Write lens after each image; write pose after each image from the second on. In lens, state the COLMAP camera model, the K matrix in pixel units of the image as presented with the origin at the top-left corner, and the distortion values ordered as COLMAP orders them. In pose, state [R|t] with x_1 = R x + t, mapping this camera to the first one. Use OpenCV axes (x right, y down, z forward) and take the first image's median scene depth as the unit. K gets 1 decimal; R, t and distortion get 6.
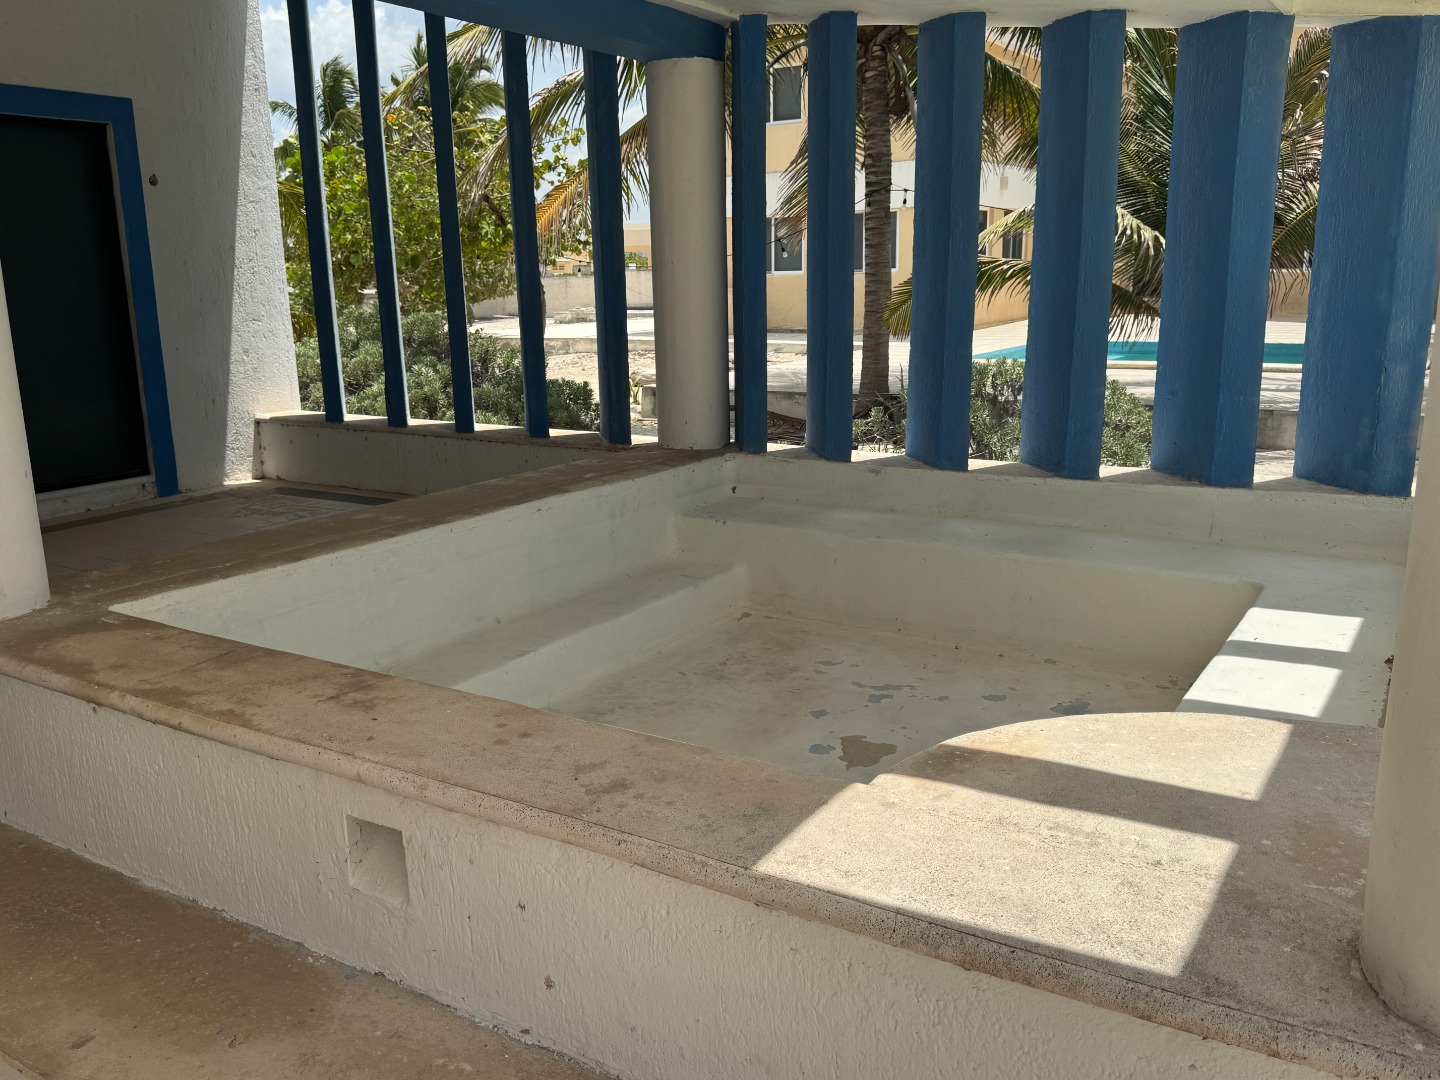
lens RADIAL K [[1187.1, 0, 734.8], [0, 1187.1, 546.6], [0, 0, 1]] dist [0.073629, -0.122561]
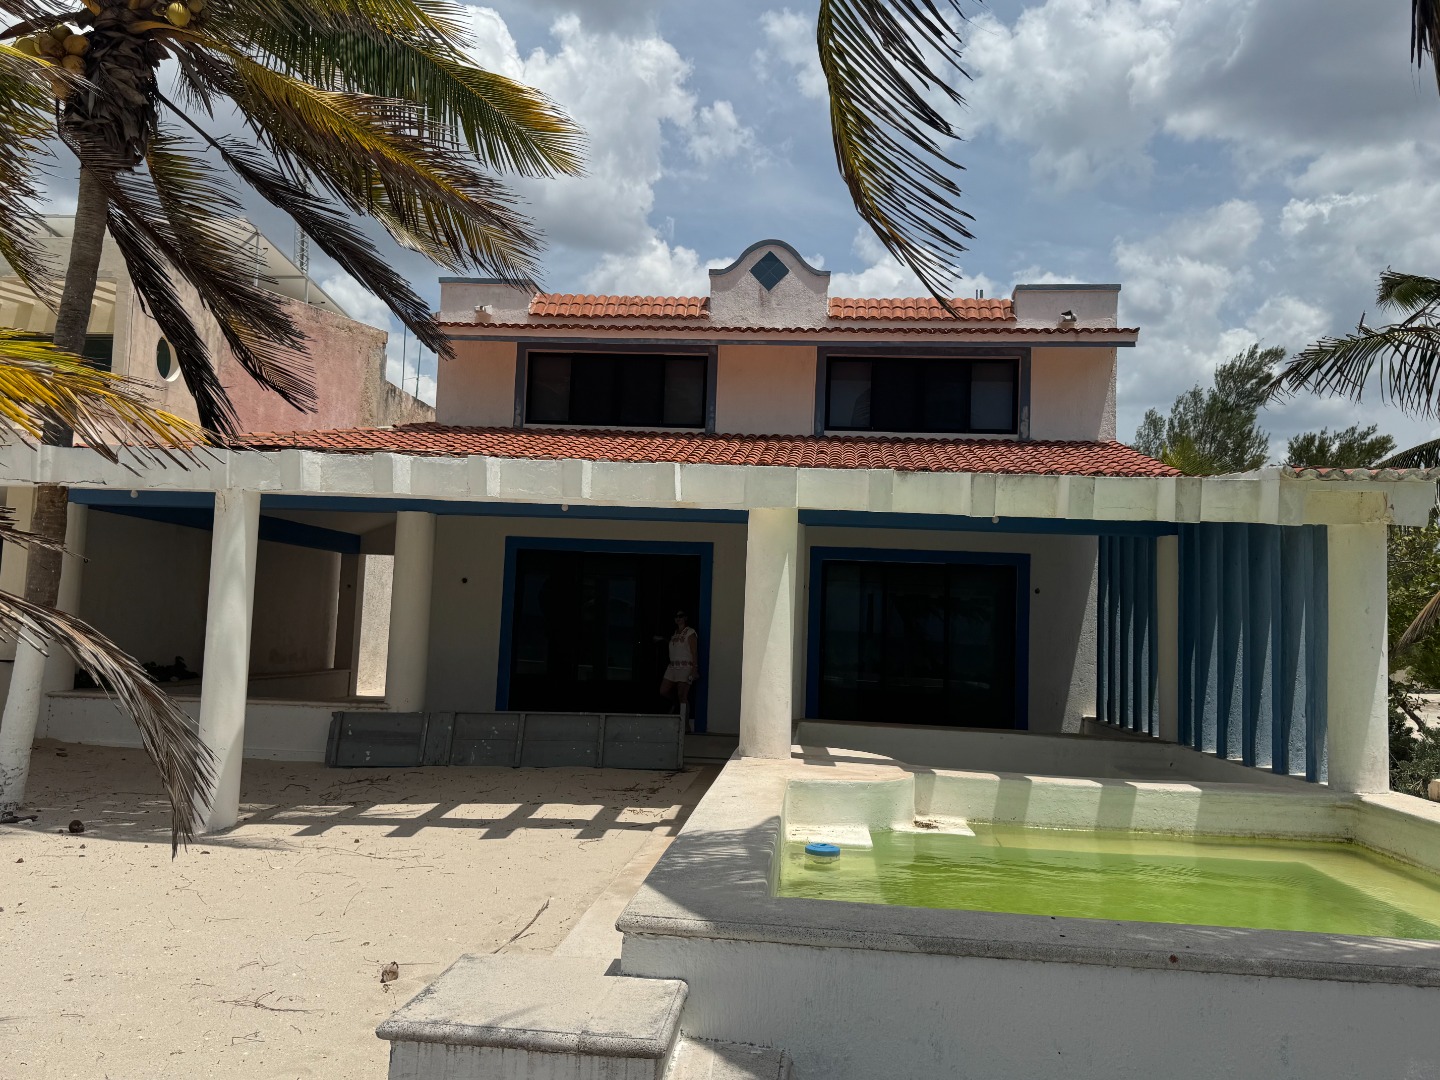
lens RADIAL K [[1187.1, 0, 715.1], [0, 1187.1, 532.4], [0, 0, 1]] dist [0.073629, -0.122561]
pose [[0.435518, -0.047055, -0.898949, 2.559256], [-0.246700, 0.954160, -0.169465, 0.180707], [0.865715, 0.295576, 0.403945, -0.746958]]
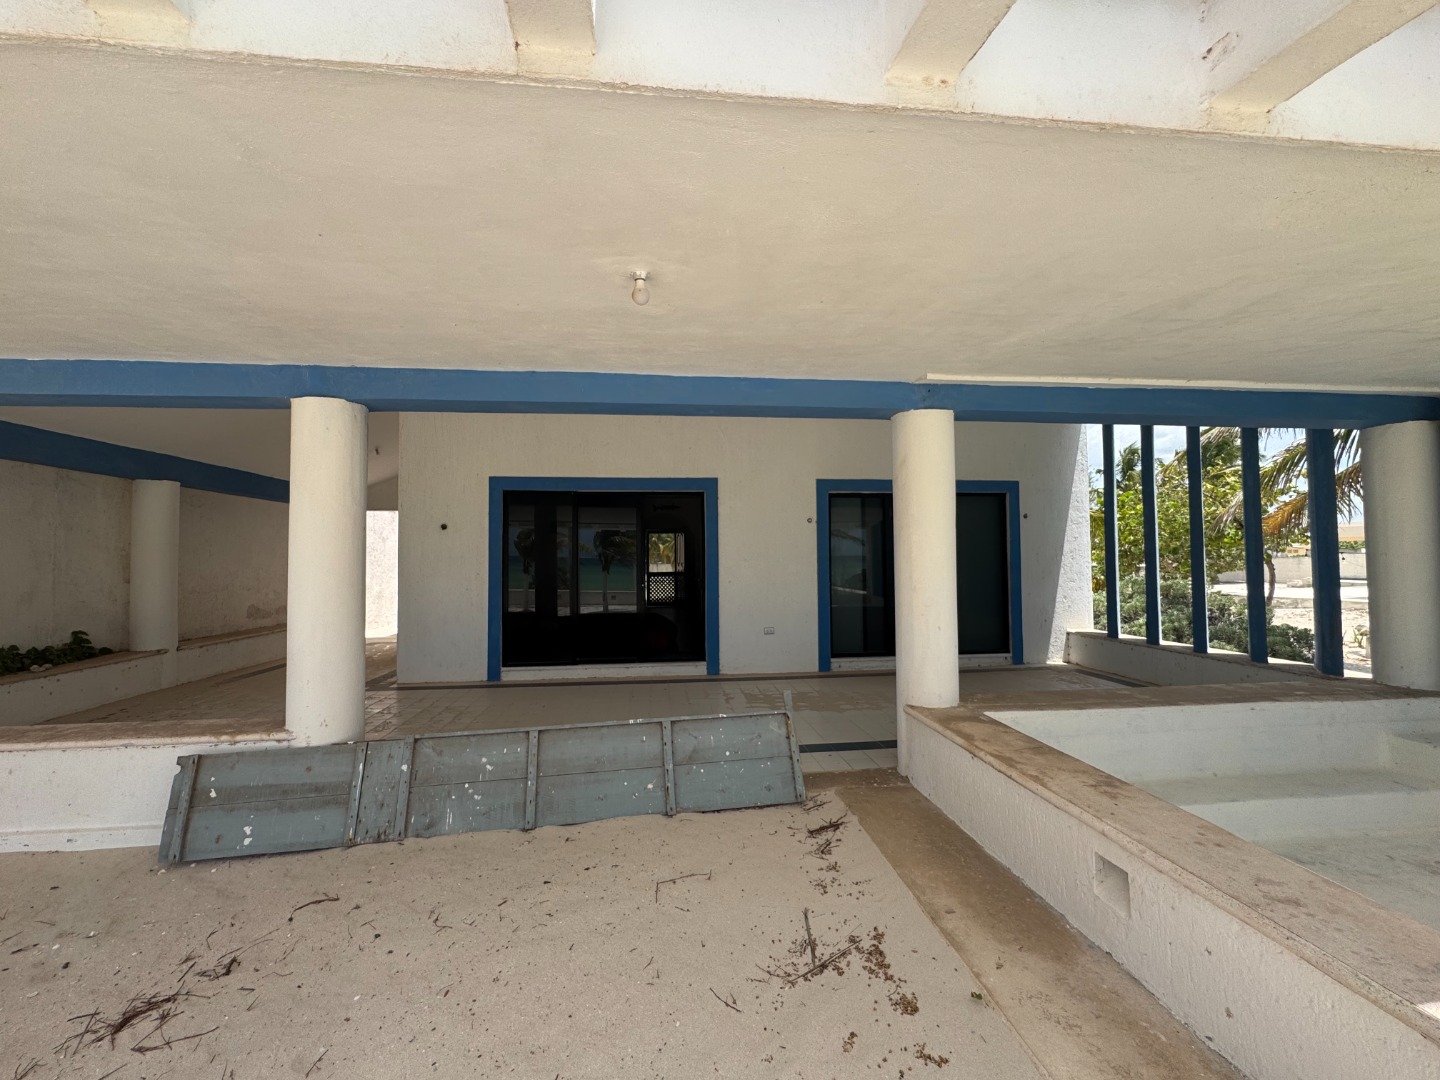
lens RADIAL K [[579.3, 0, 719.0], [0, 579.3, 544.6], [0, 0, 1]] dist [-0.000144, 0.000940]
pose [[0.603675, -0.012925, -0.797126, 0.025139], [-0.179368, 0.972031, -0.151599, 0.000162], [0.776791, 0.234495, 0.584473, -0.049875]]
